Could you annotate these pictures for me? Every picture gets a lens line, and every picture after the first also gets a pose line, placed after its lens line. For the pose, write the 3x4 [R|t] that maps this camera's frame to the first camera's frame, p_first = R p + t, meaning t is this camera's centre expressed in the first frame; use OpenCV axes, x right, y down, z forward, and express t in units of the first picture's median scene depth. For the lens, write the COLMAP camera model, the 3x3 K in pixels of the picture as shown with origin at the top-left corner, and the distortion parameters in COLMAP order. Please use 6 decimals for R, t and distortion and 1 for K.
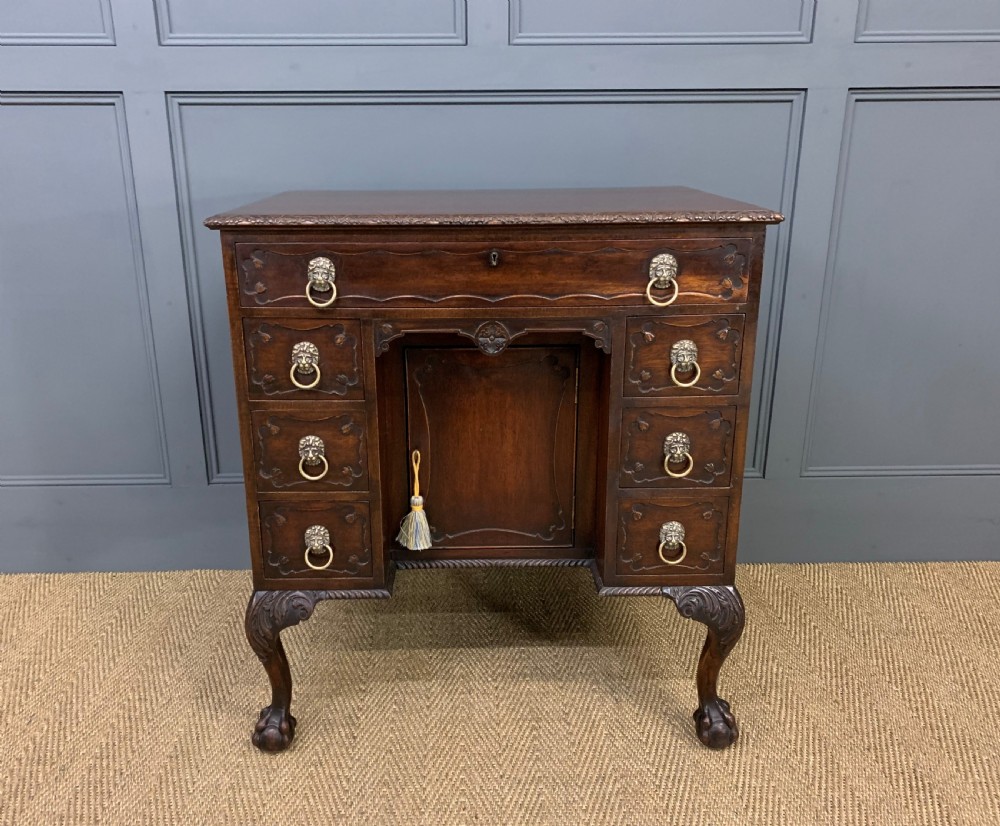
lens RADIAL K [[906.8, 0, 478.4], [0, 906.8, 421.3], [0, 0, 1]] dist [0.009109, 0.020143]
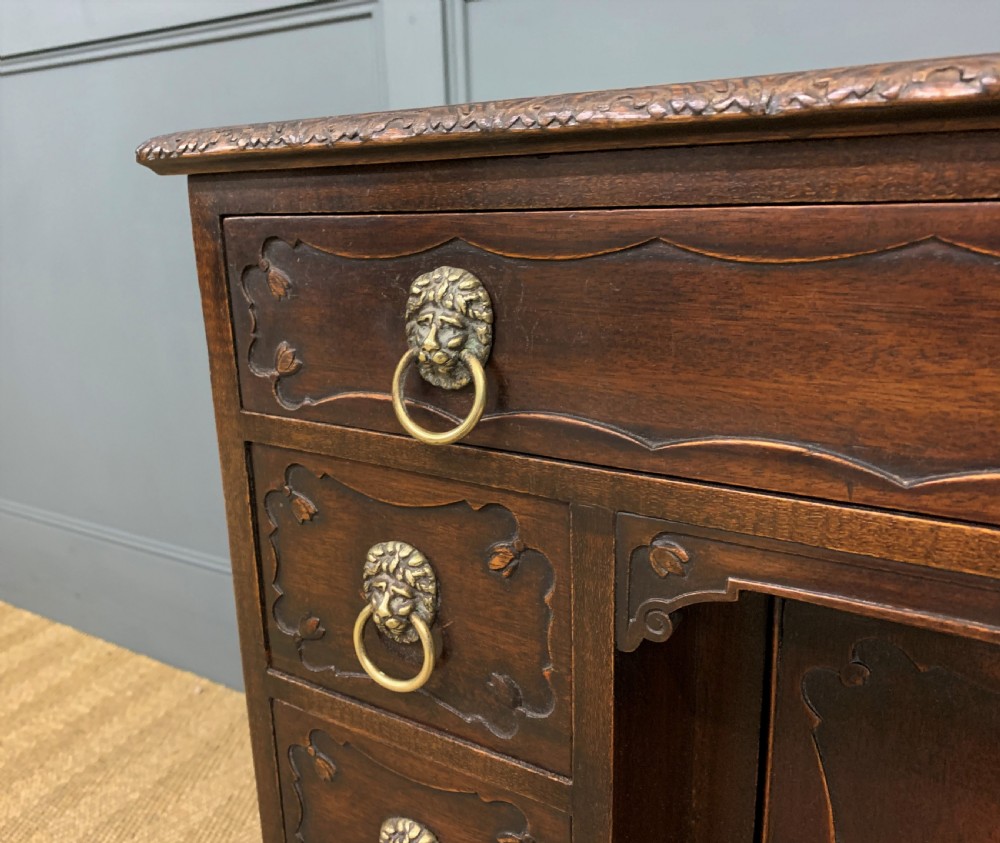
lens RADIAL K [[876.1, 0, 420.2], [0, 876.1, 408.7], [0, 0, 1]] dist [0.009897, -0.010216]
pose [[0.824089, 0.114313, -0.554806, -0.024533], [-0.138835, 0.990313, -0.002175, -0.113617], [0.549183, 0.078819, 0.831977, 0.649992]]
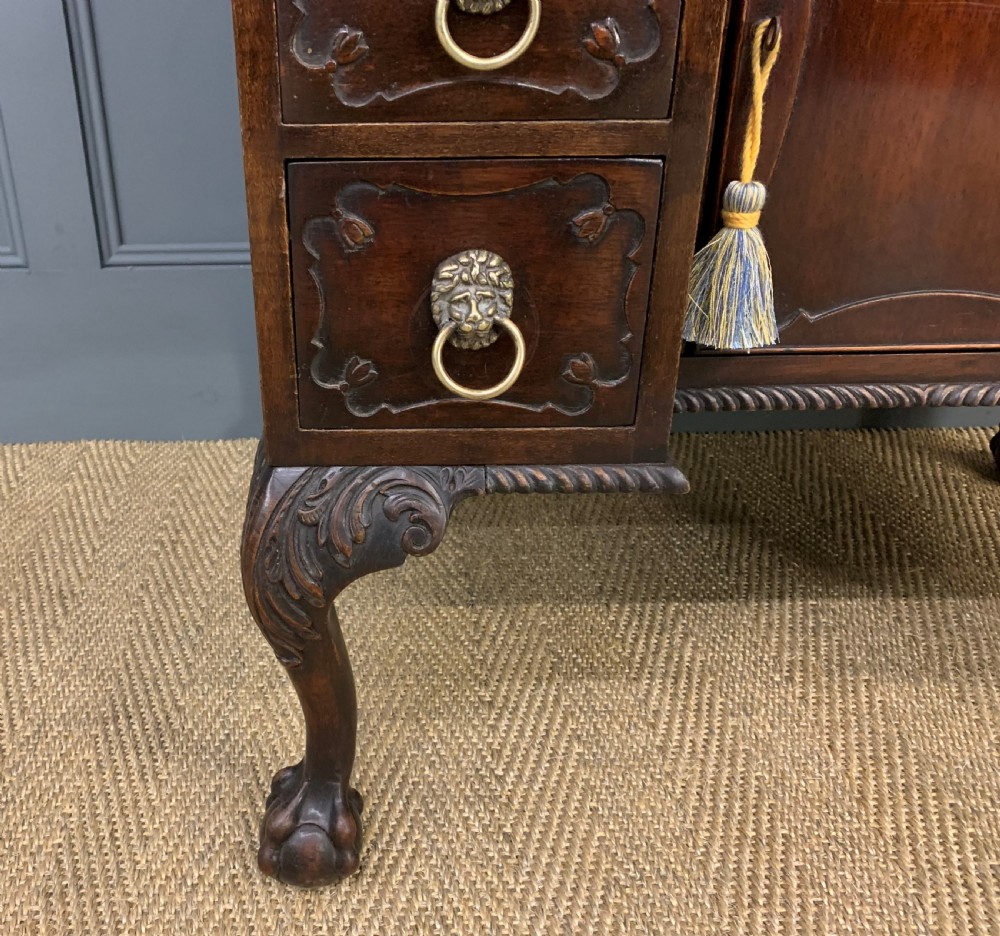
lens RADIAL K [[1015.9, 0, 365.6], [0, 1015.9, 470.1], [0, 0, 1]] dist [0.040662, -0.038002]
pose [[0.999510, -0.001668, -0.031261, -0.187395], [0.006746, 0.986594, 0.163053, 0.120578], [0.030570, -0.163184, 0.986122, 0.599661]]
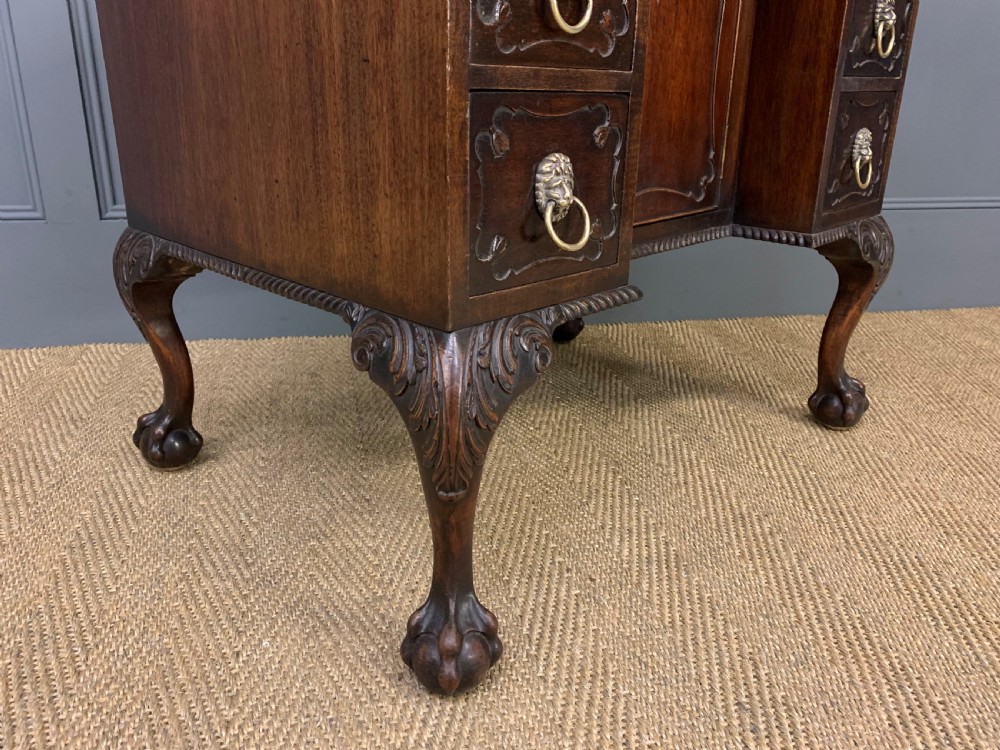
lens RADIAL K [[805.6, 0, 501.7], [0, 805.6, 360.3], [0, 0, 1]] dist [0.009619, 0.006106]
pose [[0.980438, -0.040101, 0.192702, -0.152208], [0.034562, 0.998889, 0.032020, 0.233396], [-0.193772, -0.024734, 0.980735, 0.408700]]
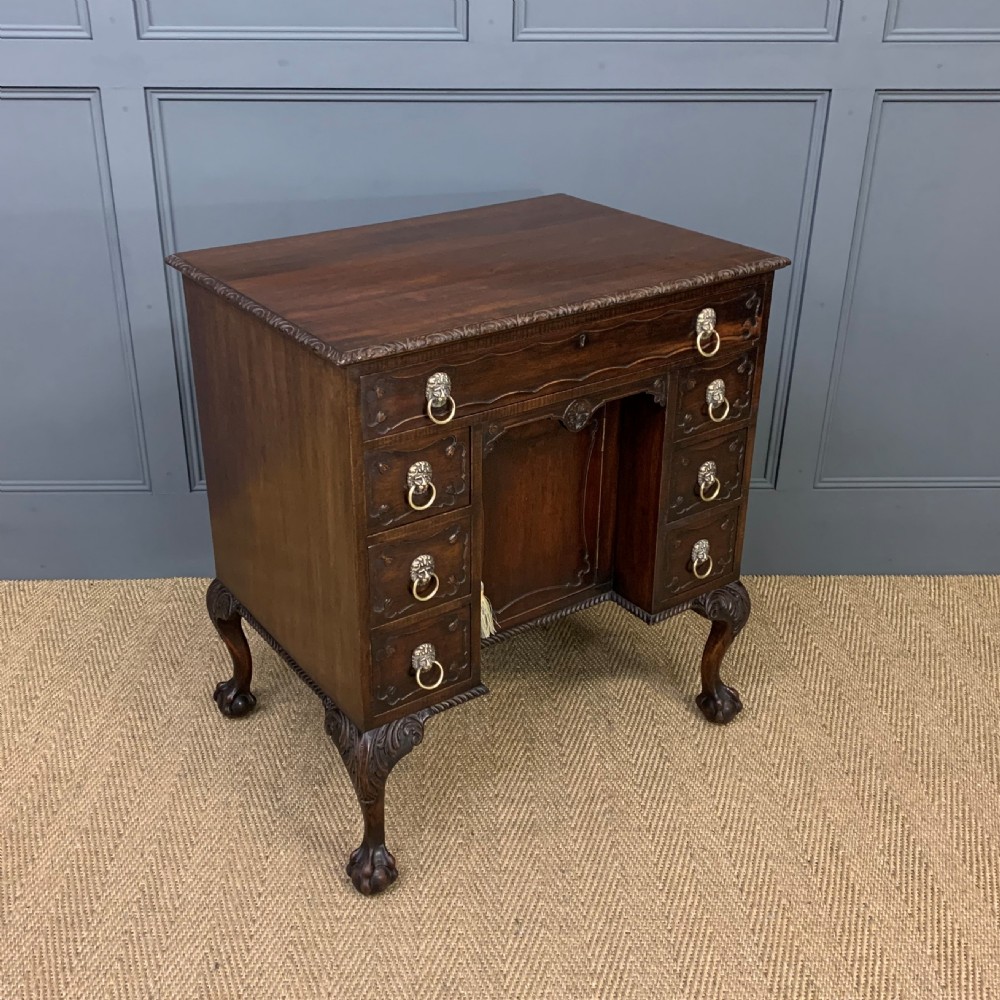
lens RADIAL K [[1177.8, 0, 474.1], [0, 1177.8, 463.4], [0, 0, 1]] dist [0.117151, -0.258098]
pose [[0.999936, 0.009084, 0.006785, -0.012512], [-0.009859, 0.992152, 0.124645, -0.158718], [-0.005599, -0.124704, 0.992178, -0.310186]]
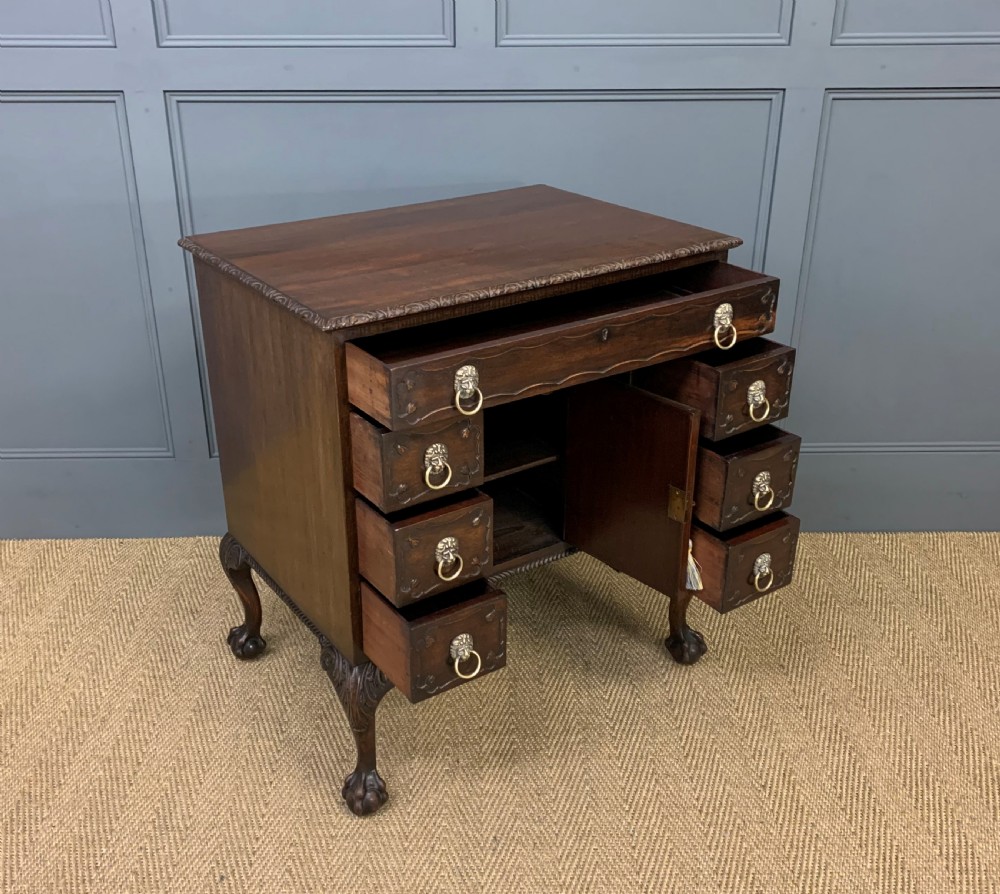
lens RADIAL K [[1077.1, 0, 484.5], [0, 1077.1, 438.5], [0, 0, 1]] dist [0.131248, -0.305342]
pose [[0.999983, 0.005315, -0.002358, 0.030135], [-0.005006, 0.993262, 0.115782, -0.134417], [0.002957, -0.115768, 0.993272, -0.327740]]
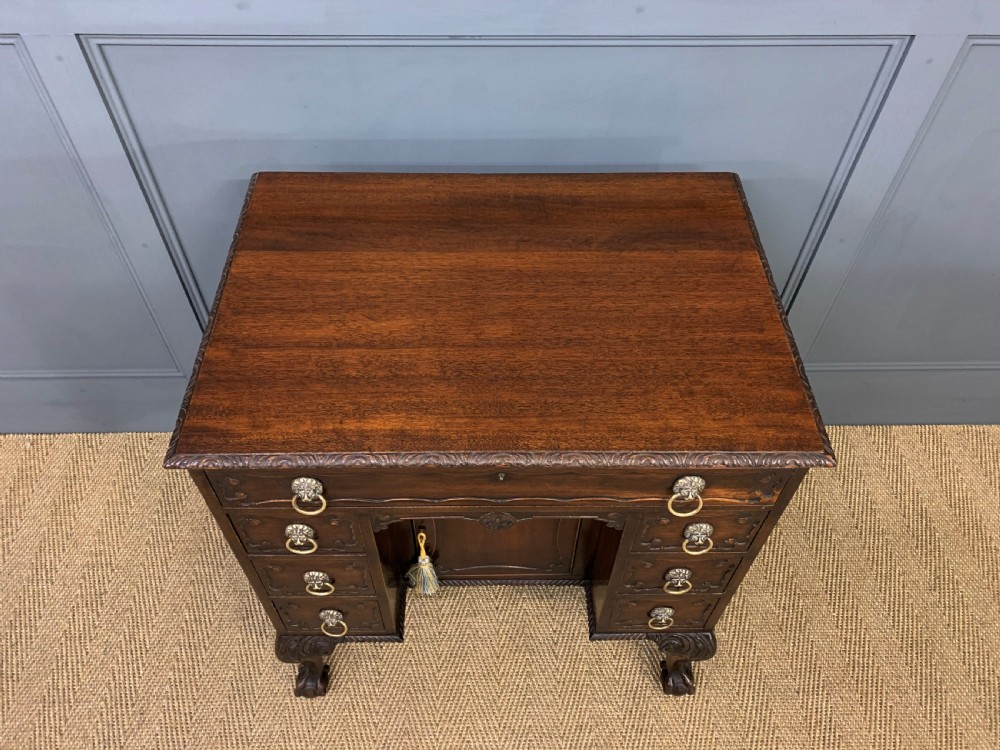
lens RADIAL K [[774.1, 0, 497.5], [0, 774.1, 367.4], [0, 0, 1]] dist [0.012493, 0.006032]
pose [[0.999810, 0.011098, 0.016052, 0.000360], [-0.017977, 0.843834, 0.536303, -0.565796], [-0.007593, -0.536490, 0.843873, 0.350818]]
